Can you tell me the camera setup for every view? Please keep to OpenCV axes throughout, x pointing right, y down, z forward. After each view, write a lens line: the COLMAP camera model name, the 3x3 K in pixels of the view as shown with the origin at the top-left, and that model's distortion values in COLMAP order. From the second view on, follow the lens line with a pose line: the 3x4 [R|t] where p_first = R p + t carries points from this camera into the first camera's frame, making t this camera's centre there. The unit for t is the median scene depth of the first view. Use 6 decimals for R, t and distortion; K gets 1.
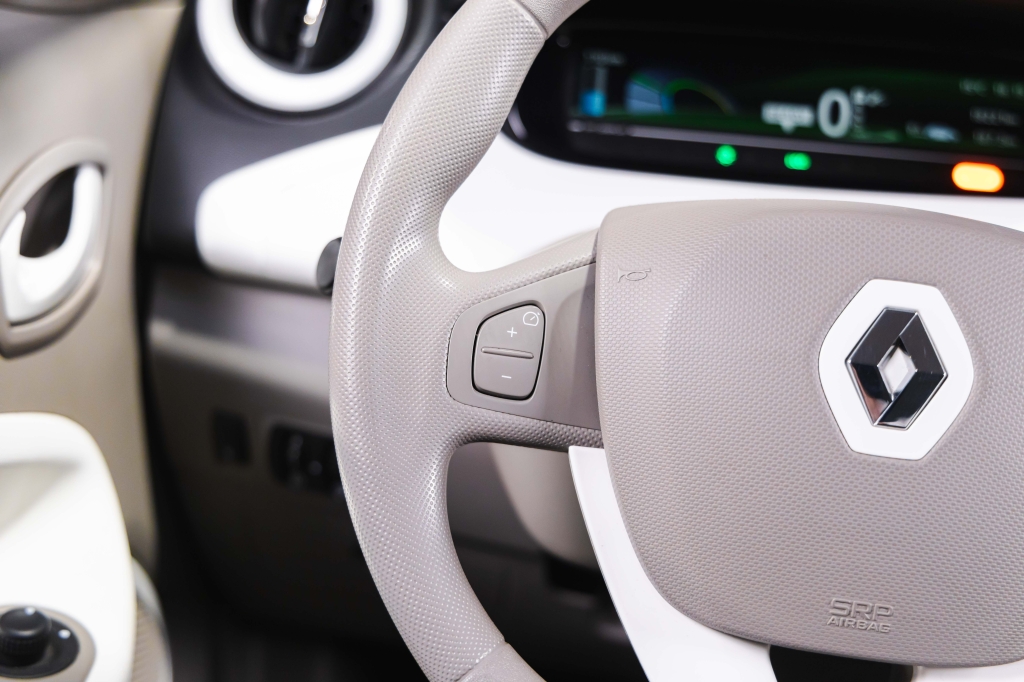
lens RADIAL K [[1536.6, 0, 513.7], [0, 1536.6, 336.7], [0, 0, 1]] dist [0.008506, 0.000000]
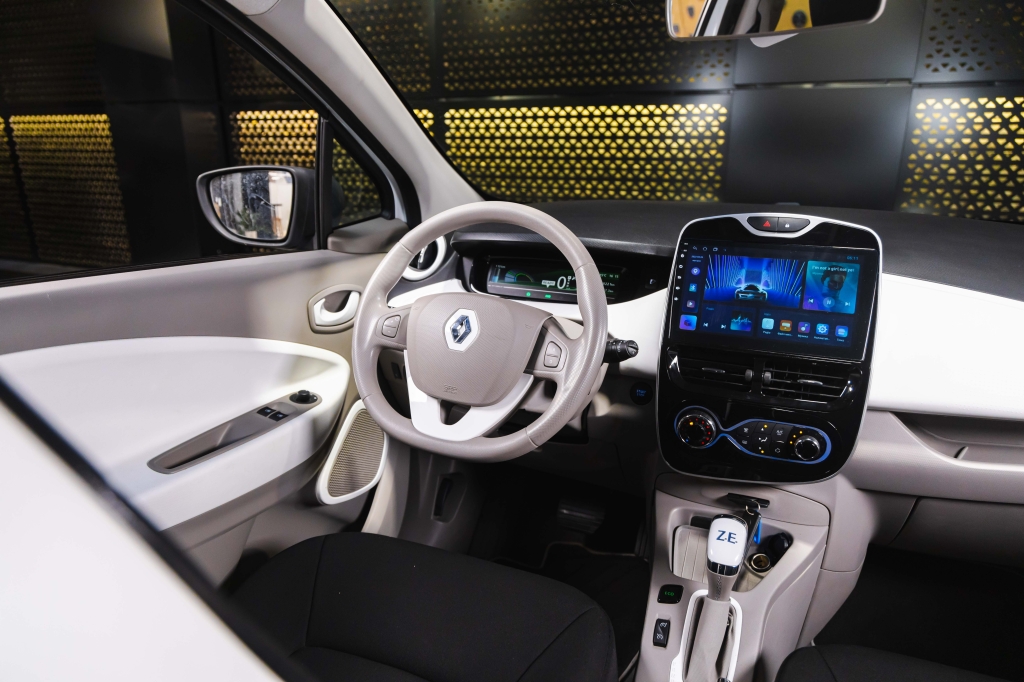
lens RADIAL K [[684.6, 0, 514.0], [0, 684.6, 339.5], [0, 0, 1]] dist [0.002447, 0.003161]
pose [[0.938589, 0.036521, -0.343099, 0.634362], [-0.076420, 0.991689, -0.103498, 0.141961], [0.336468, 0.123362, 0.933580, -0.419841]]
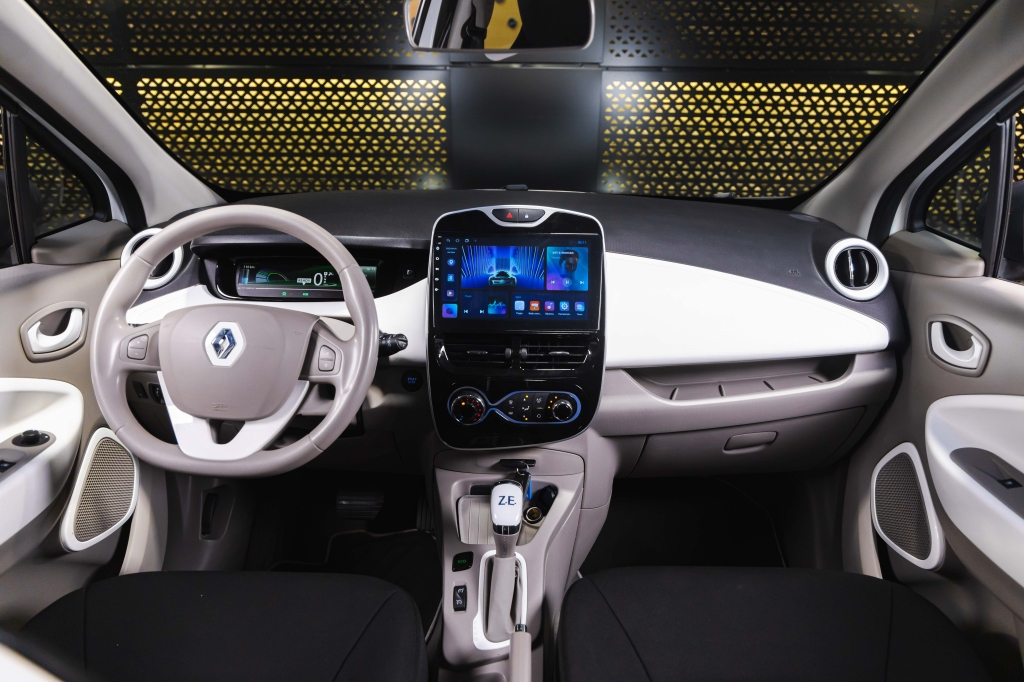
lens RADIAL K [[684.6, 0, 516.8], [0, 684.6, 341.1], [0, 0, 1]] dist [0.002447, 0.003161]
pose [[0.997515, -0.065748, 0.025336, 0.595948], [0.067163, 0.995949, -0.059783, 0.106156], [-0.021303, 0.061336, 0.997890, -0.484386]]
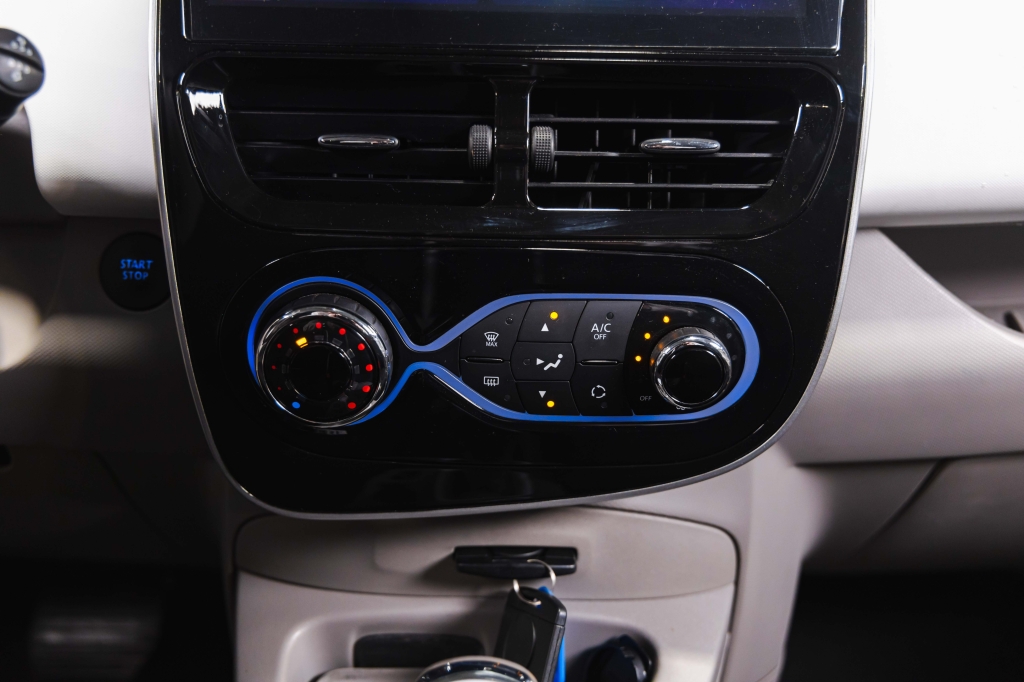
lens RADIAL K [[1024.5, 0, 527.1], [0, 1024.5, 345.5], [0, 0, 1]] dist [0.017942, 0.000000]
pose [[0.996741, -0.067476, 0.044208, 0.605094], [0.068433, 0.997445, -0.020491, 0.159046], [-0.042713, 0.023450, 0.998812, 0.330789]]
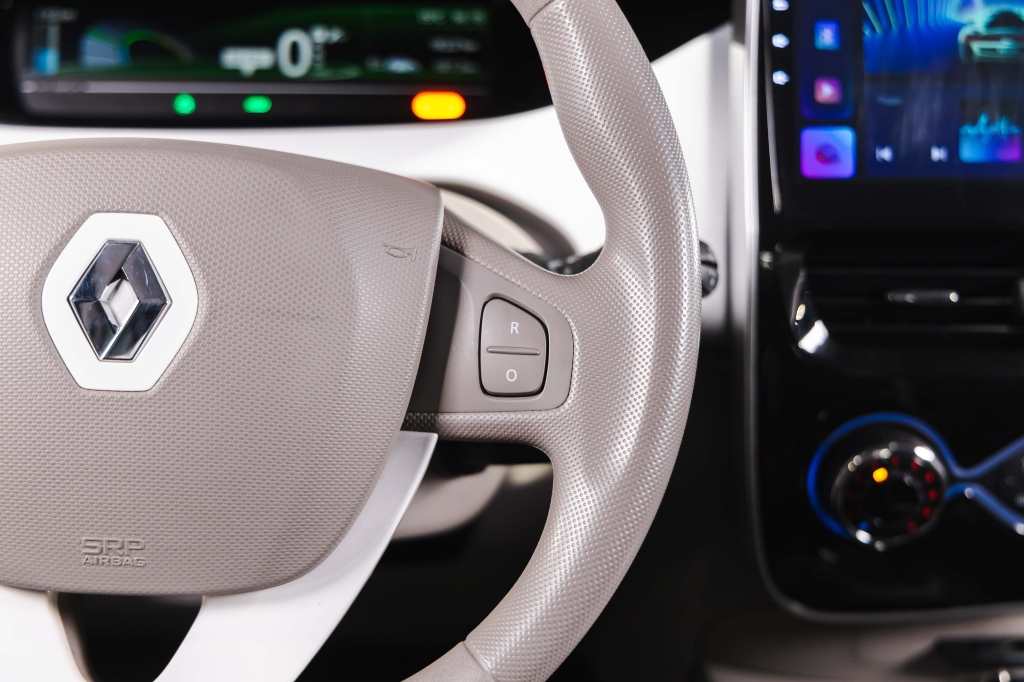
lens RADIAL K [[1536.6, 0, 516.2], [0, 1536.6, 338.3], [0, 0, 1]] dist [0.008506, 0.000000]
pose [[0.993772, -0.089531, 0.066341, 0.270894], [0.088130, 0.995826, 0.023750, 0.027205], [-0.068190, -0.017756, 0.997514, -0.003525]]
